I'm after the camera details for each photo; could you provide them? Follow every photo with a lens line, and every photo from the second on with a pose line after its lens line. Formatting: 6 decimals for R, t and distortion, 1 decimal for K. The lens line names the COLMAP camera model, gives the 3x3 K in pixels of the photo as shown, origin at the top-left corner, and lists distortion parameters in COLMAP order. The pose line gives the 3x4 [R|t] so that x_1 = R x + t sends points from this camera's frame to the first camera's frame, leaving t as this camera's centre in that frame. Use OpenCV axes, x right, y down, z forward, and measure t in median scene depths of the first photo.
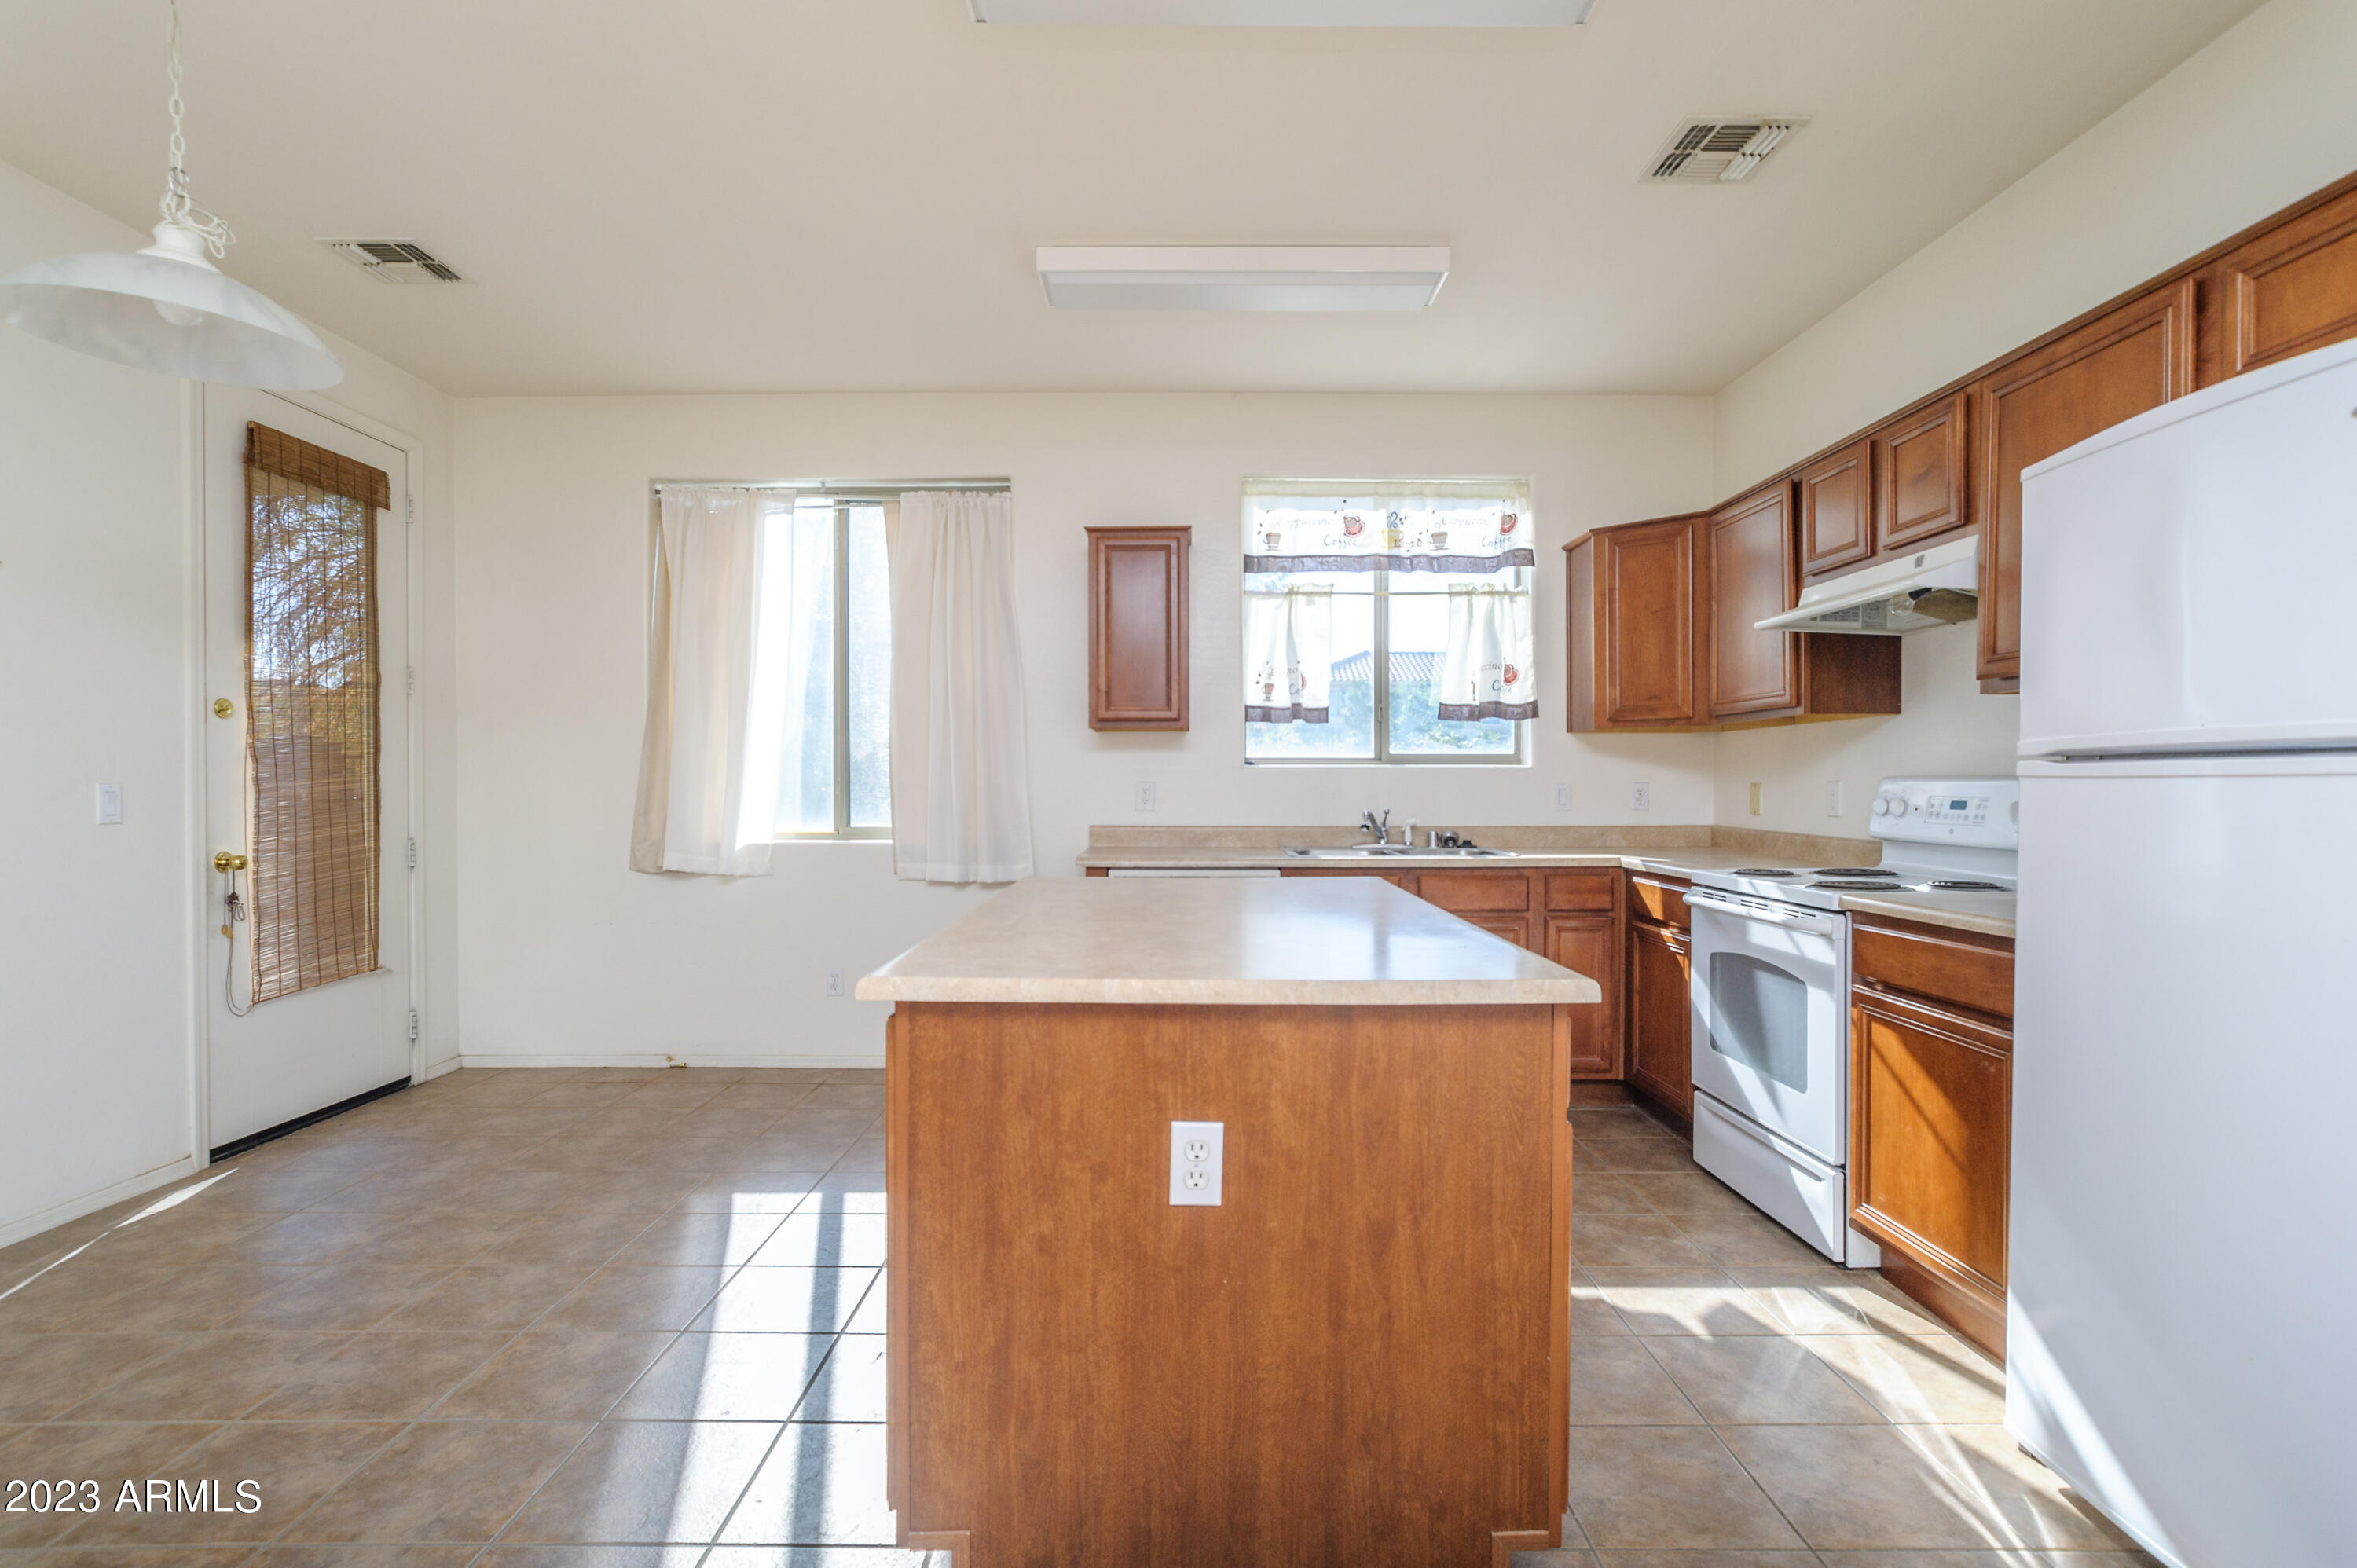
lens RADIAL K [[1146.5, 0, 1178.5], [0, 1146.5, 784.0], [0, 0, 1]] dist [-0.031880, 0.024064]
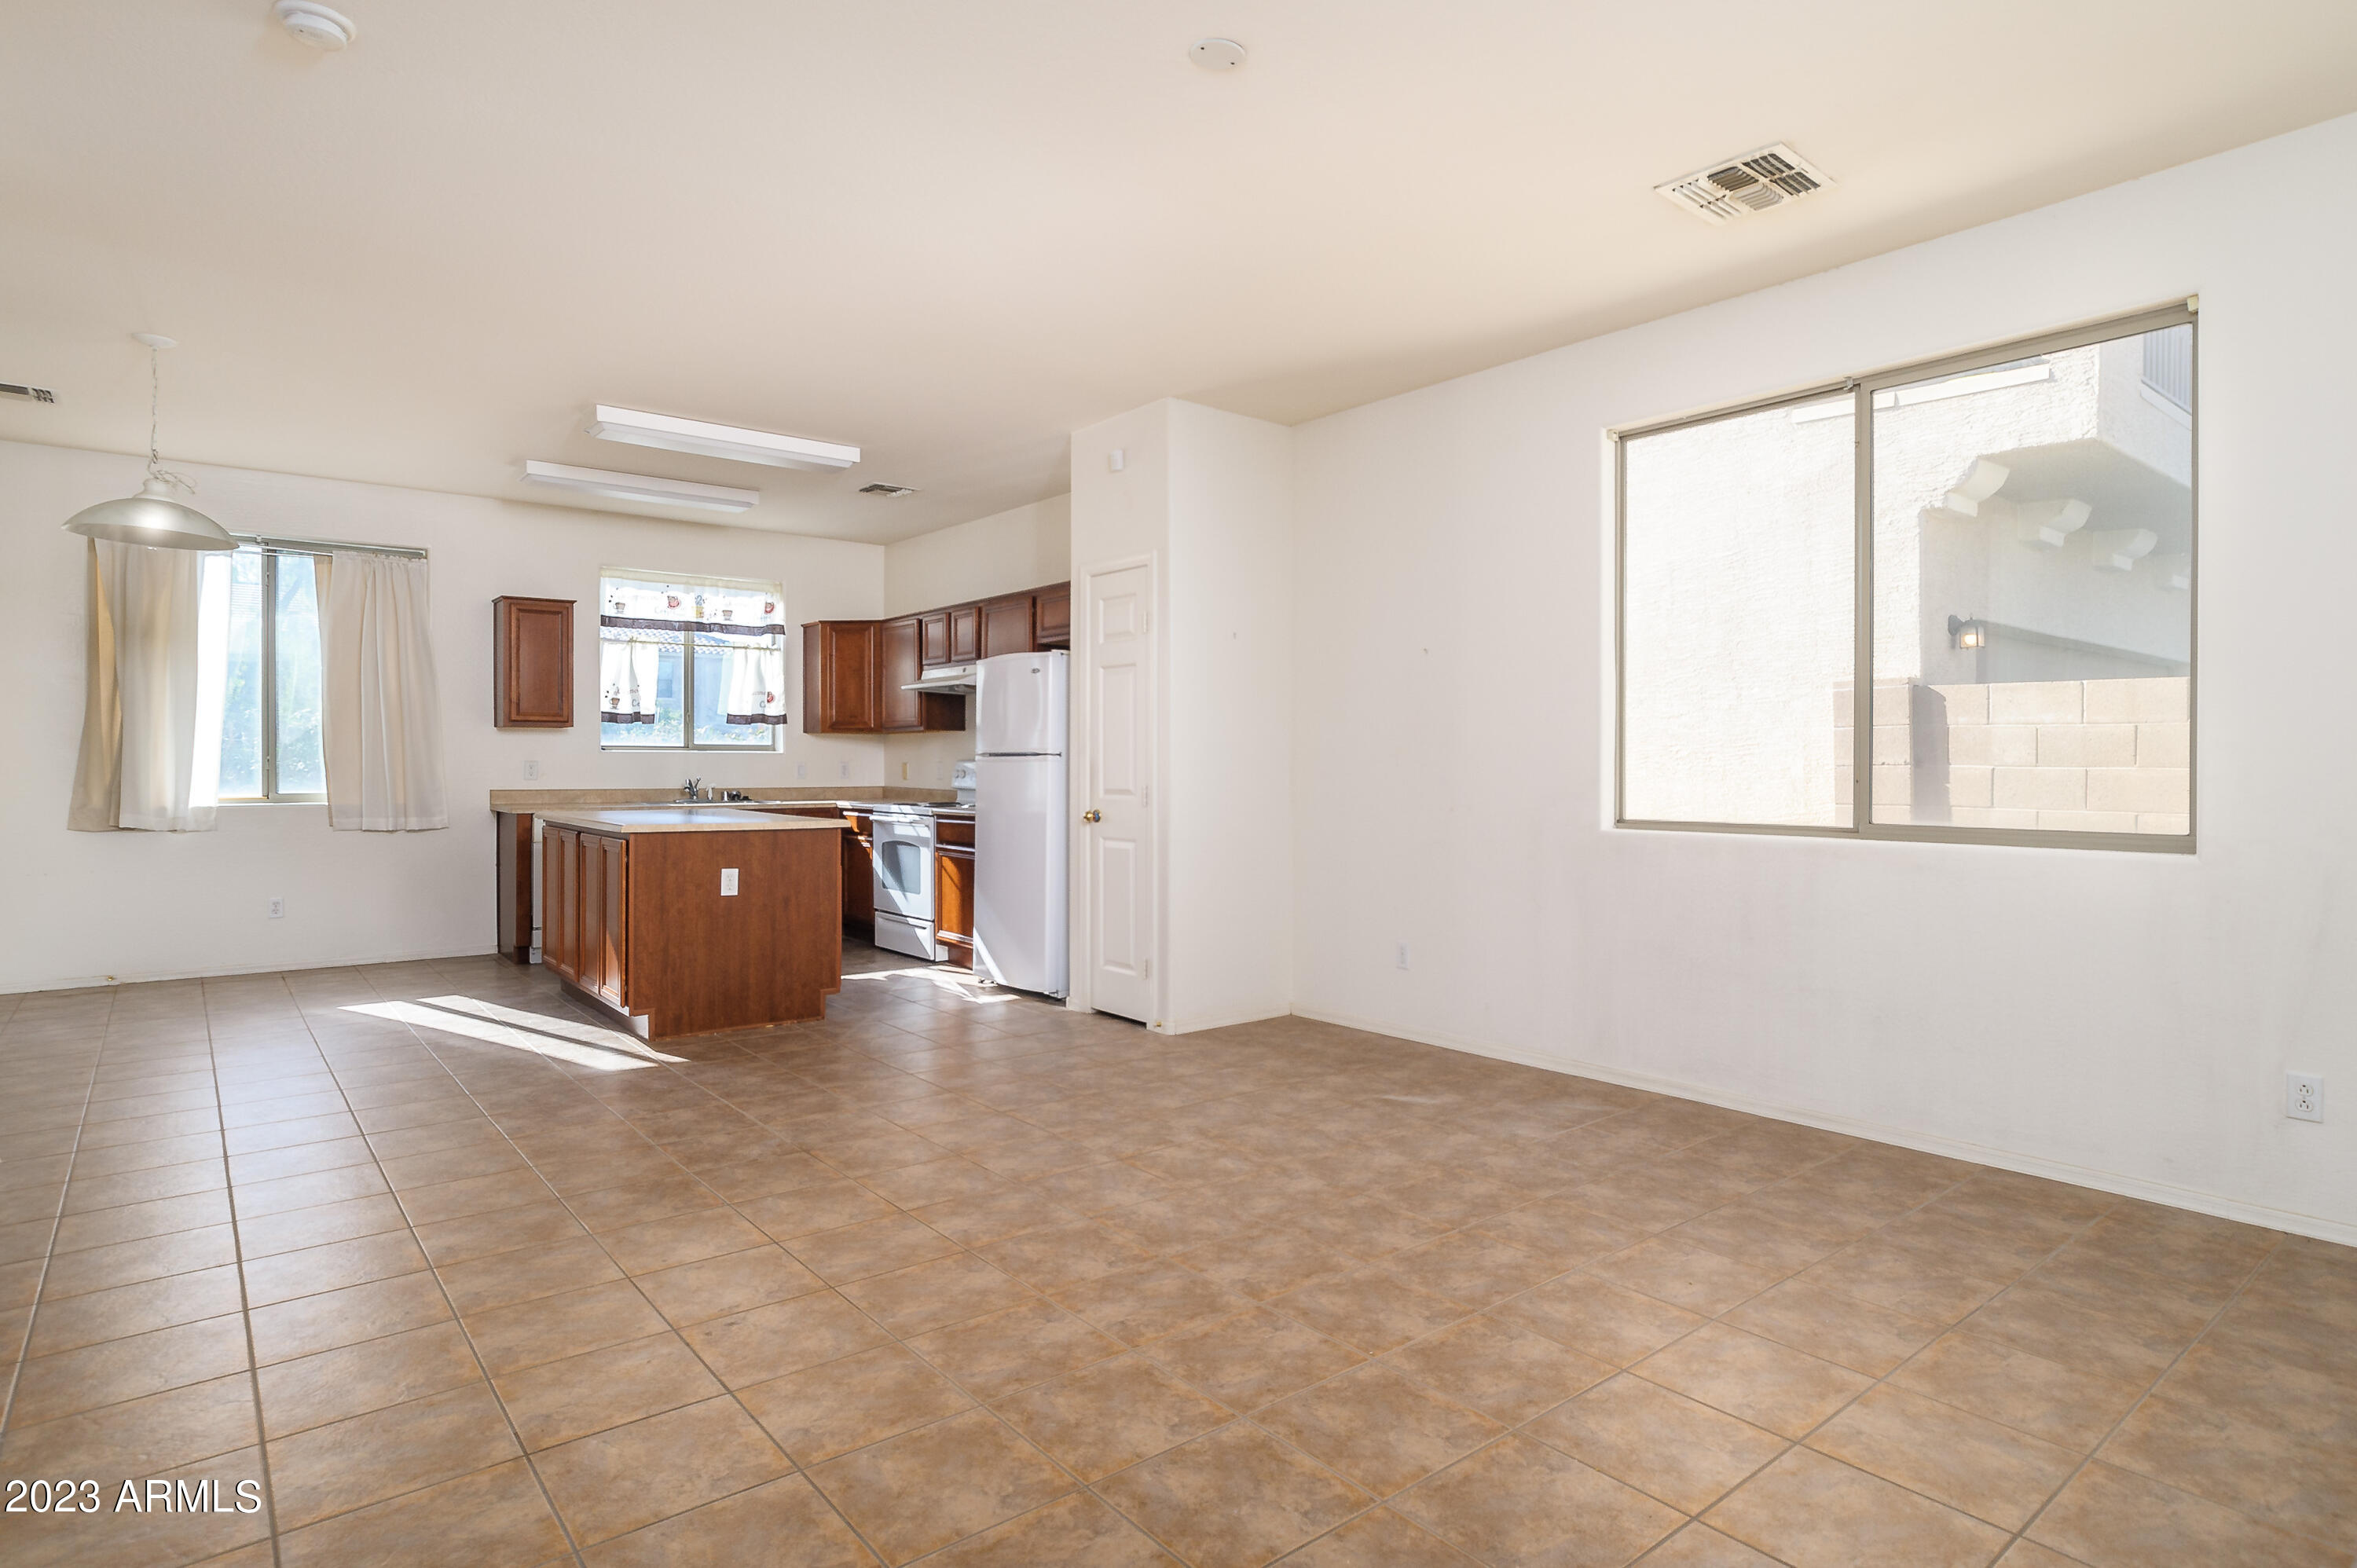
lens RADIAL K [[1235.0, 0, 1286.5], [0, 1235.0, 771.2], [0, 0, 1]] dist [-0.080039, 0.033610]
pose [[0.728520, -0.001879, 0.685022, -0.430604], [-0.003104, 0.999977, 0.006044, -0.000742], [-0.685017, -0.006529, 0.728498, -0.928120]]
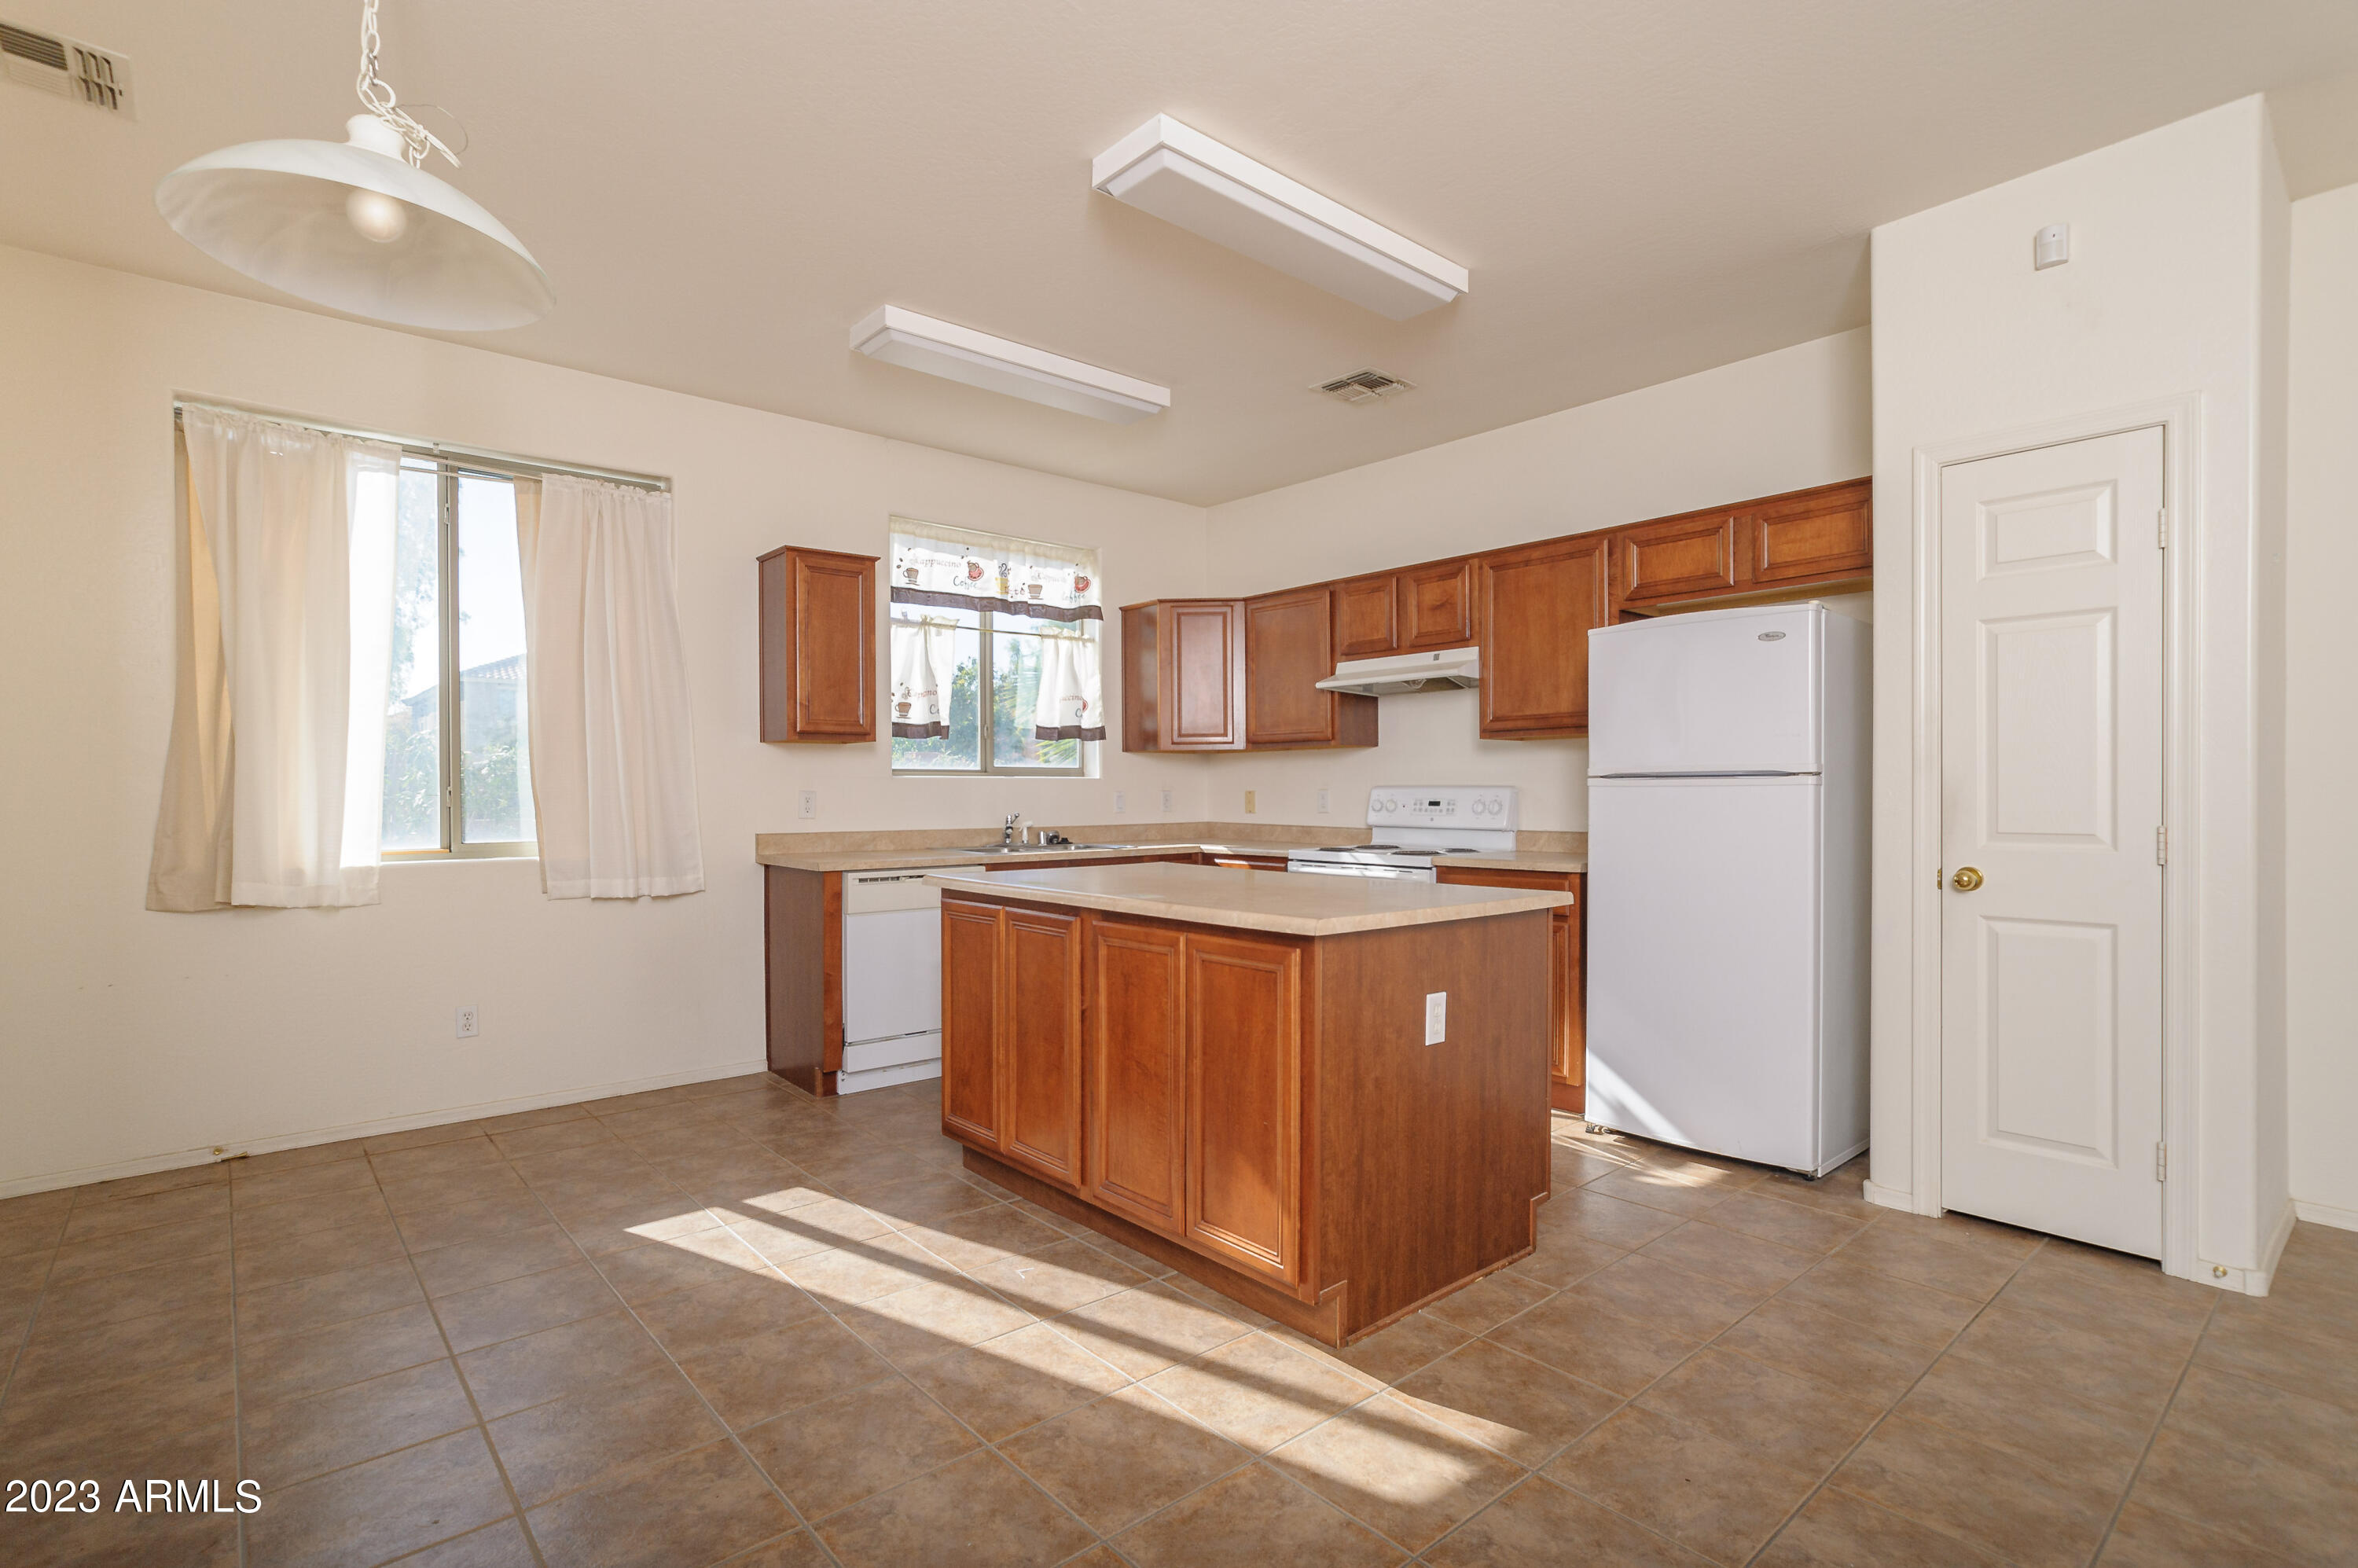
lens RADIAL K [[1125.3, 0, 1170.2], [0, 1125.3, 792.2], [0, 0, 1]] dist [-0.027228, 0.019573]
pose [[0.757160, -0.003544, 0.653220, -0.495537], [0.003822, 0.999992, 0.000995, -0.000594], [-0.653219, 0.001743, 0.757167, 0.003901]]
